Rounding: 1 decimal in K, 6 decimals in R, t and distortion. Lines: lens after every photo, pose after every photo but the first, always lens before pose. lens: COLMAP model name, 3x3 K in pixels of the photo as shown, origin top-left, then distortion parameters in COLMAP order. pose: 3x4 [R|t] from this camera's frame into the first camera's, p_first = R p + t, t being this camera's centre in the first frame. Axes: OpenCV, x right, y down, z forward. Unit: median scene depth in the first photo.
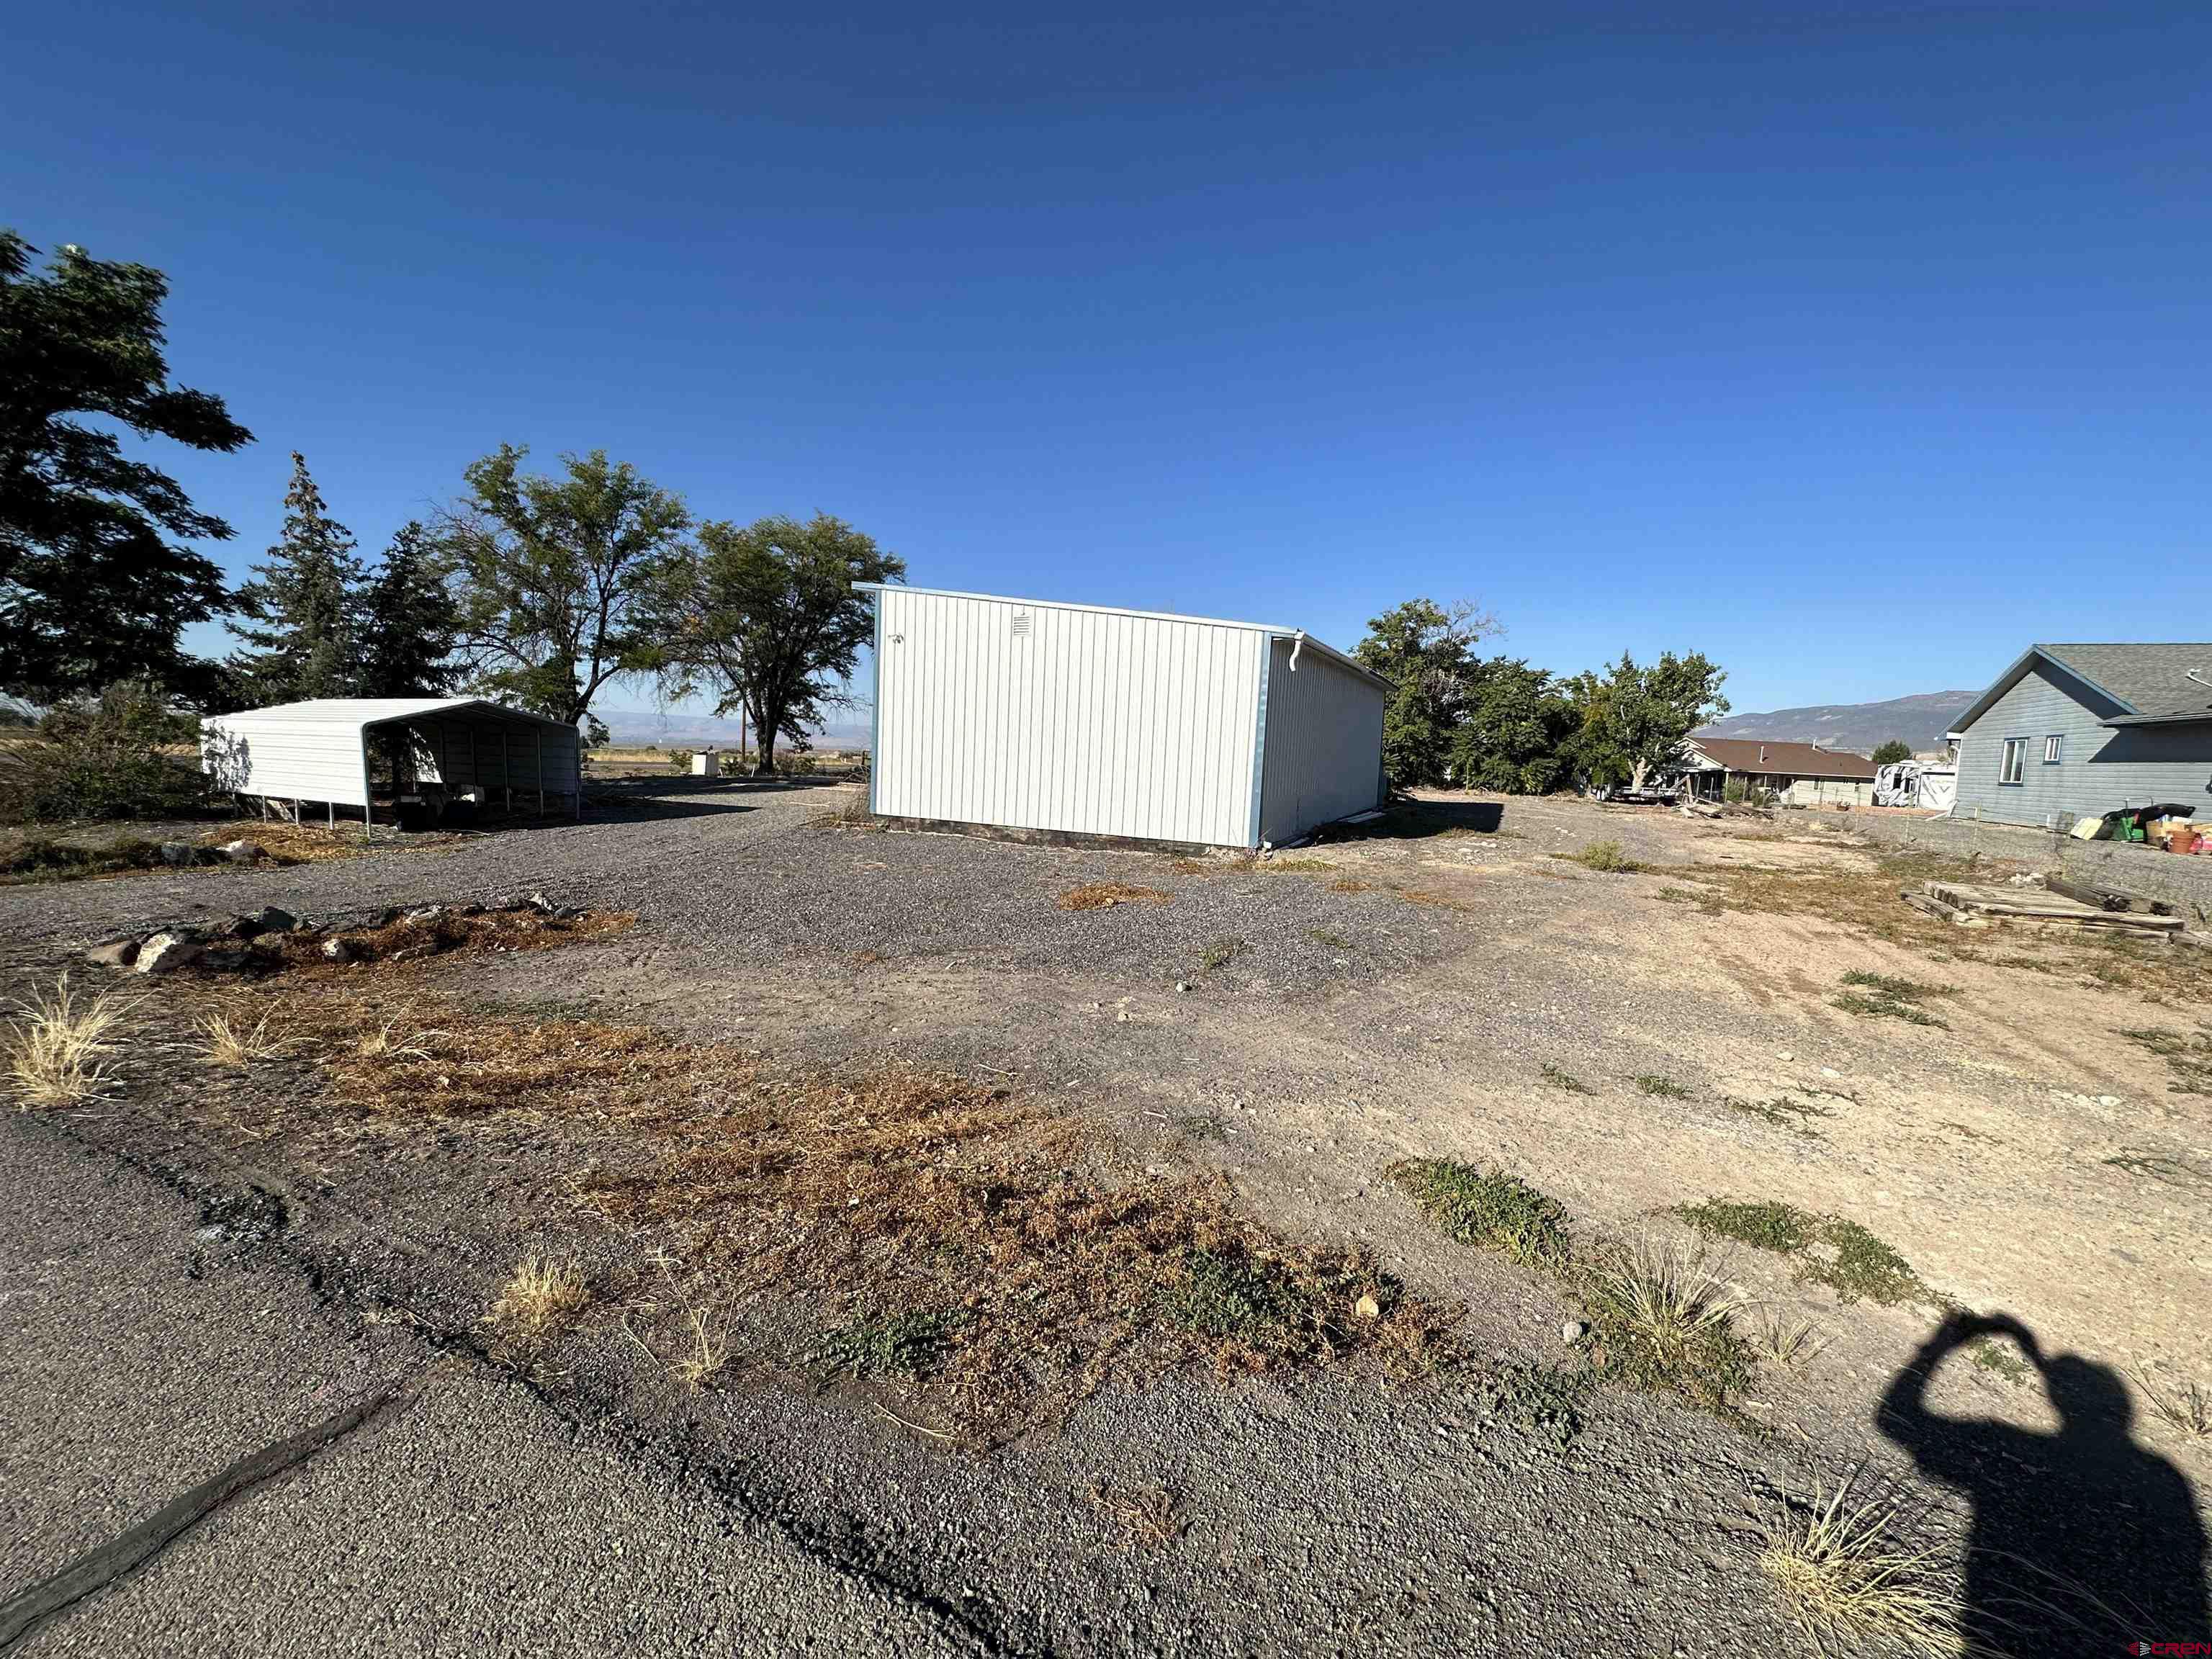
lens RADIAL K [[879.9, 0, 1106.0], [0, 879.9, 829.5], [0, 0, 1]] dist [0.000841, -0.000011]
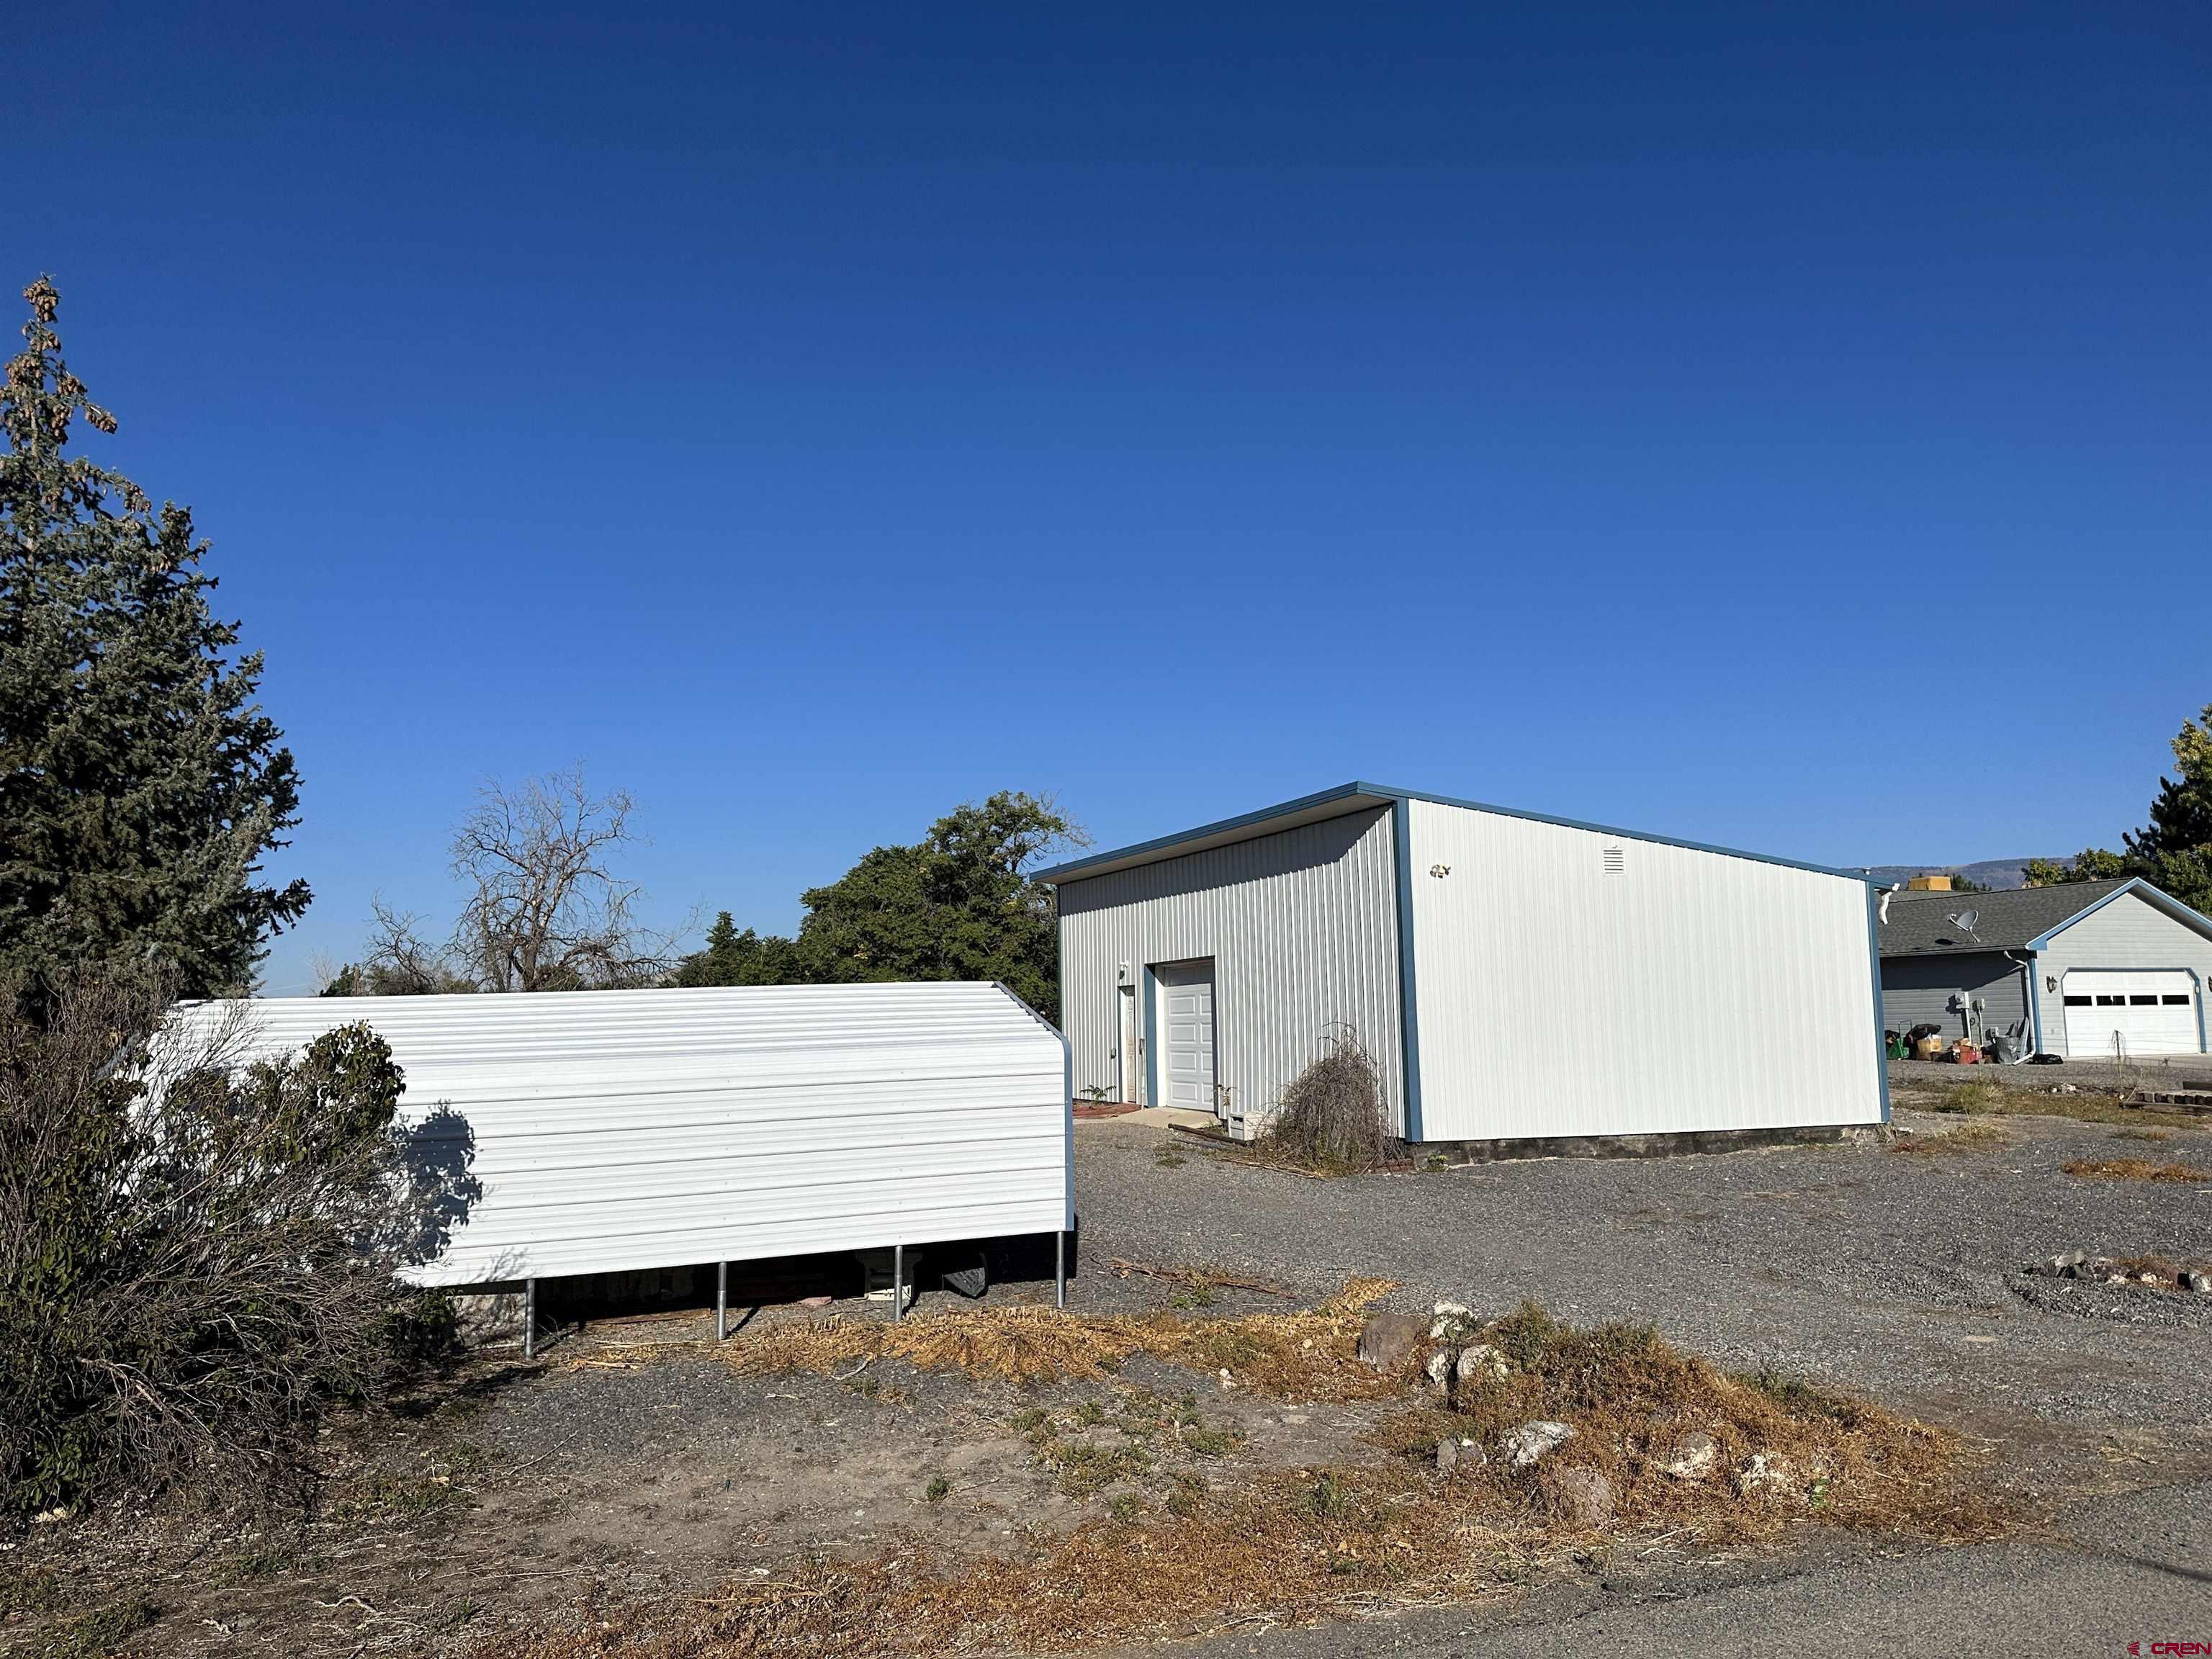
lens RADIAL K [[1528.1, 0, 1106.0], [0, 1528.1, 829.5], [0, 0, 1]] dist [0.004558, 0.000172]
pose [[0.696398, 0.039816, 0.716551, -1.315484], [0.106994, 0.981541, -0.158525, -0.096207], [-0.709636, 0.187063, 0.679282, 0.407529]]
